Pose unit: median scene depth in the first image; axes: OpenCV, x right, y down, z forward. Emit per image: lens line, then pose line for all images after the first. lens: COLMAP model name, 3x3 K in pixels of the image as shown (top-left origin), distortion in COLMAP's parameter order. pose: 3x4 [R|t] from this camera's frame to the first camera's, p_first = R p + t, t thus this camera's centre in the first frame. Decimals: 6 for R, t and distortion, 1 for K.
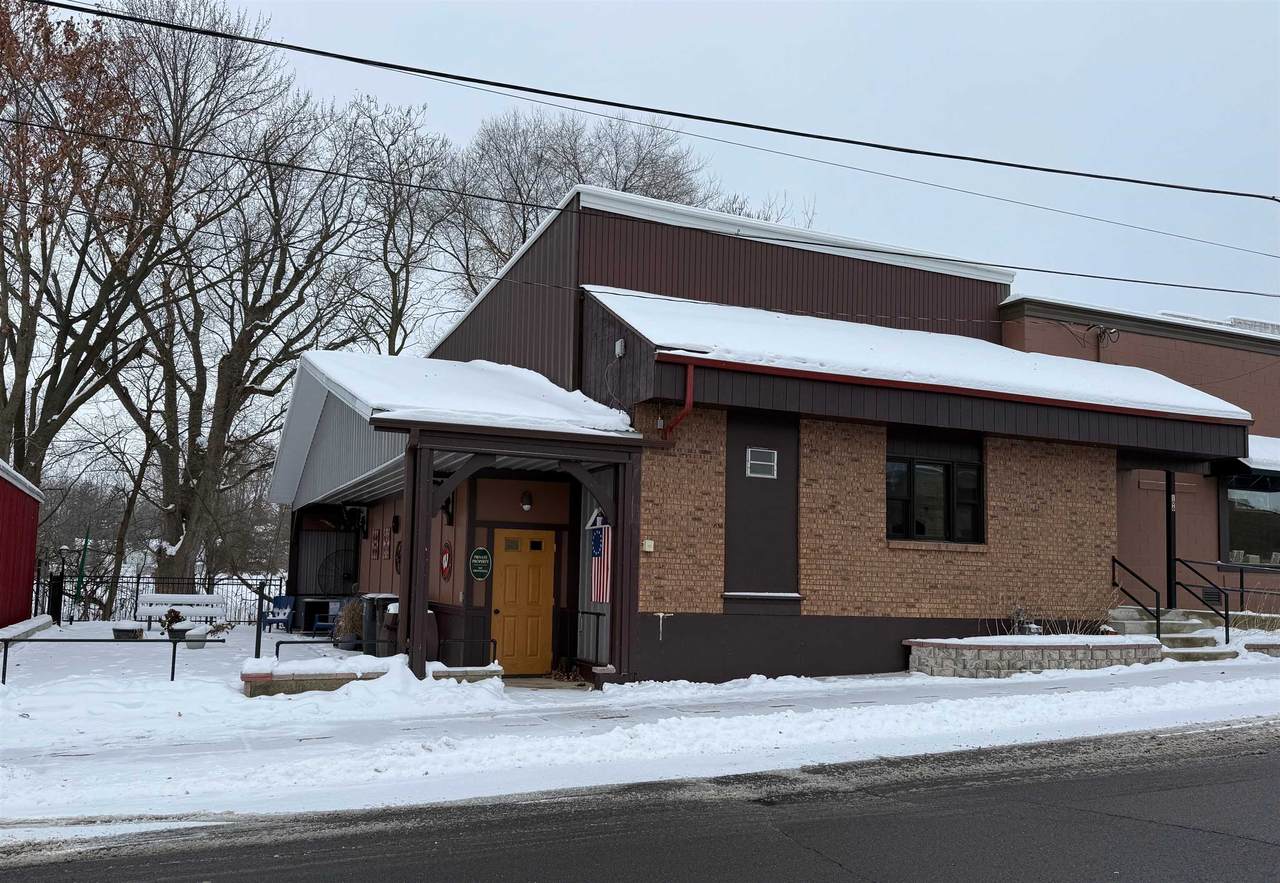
lens RADIAL K [[953.3, 0, 564.6], [0, 953.3, 499.5], [0, 0, 1]] dist [0.126172, -0.196860]
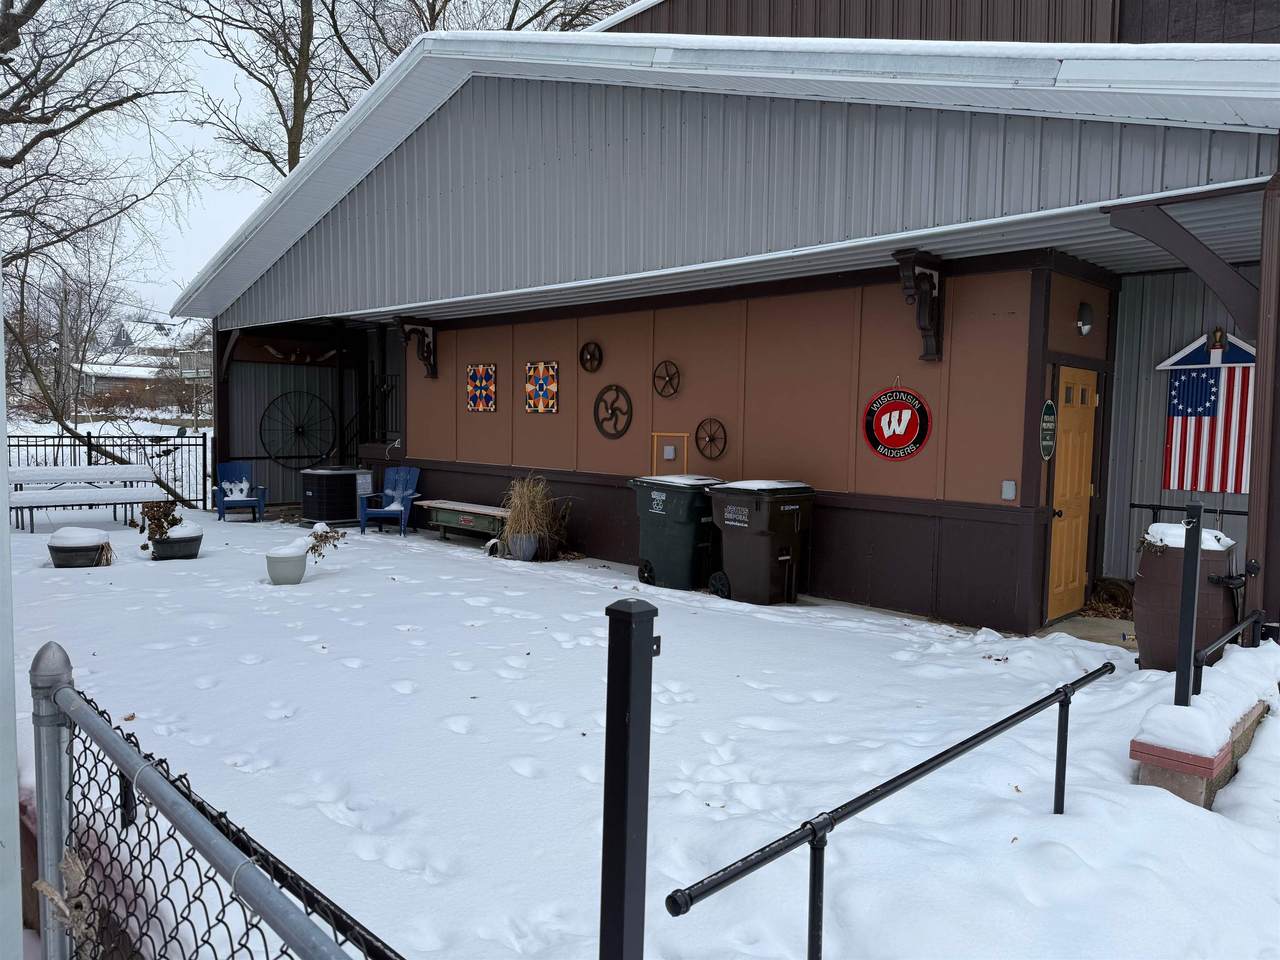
lens RADIAL K [[877.3, 0, 632.0], [0, 877.3, 480.5], [0, 0, 1]] dist [0.102594, -0.119581]
pose [[0.912033, -0.033214, 0.408770, -0.510602], [-0.031098, 0.988245, 0.149683, 0.026410], [-0.408937, -0.149228, 0.900279, 0.625856]]
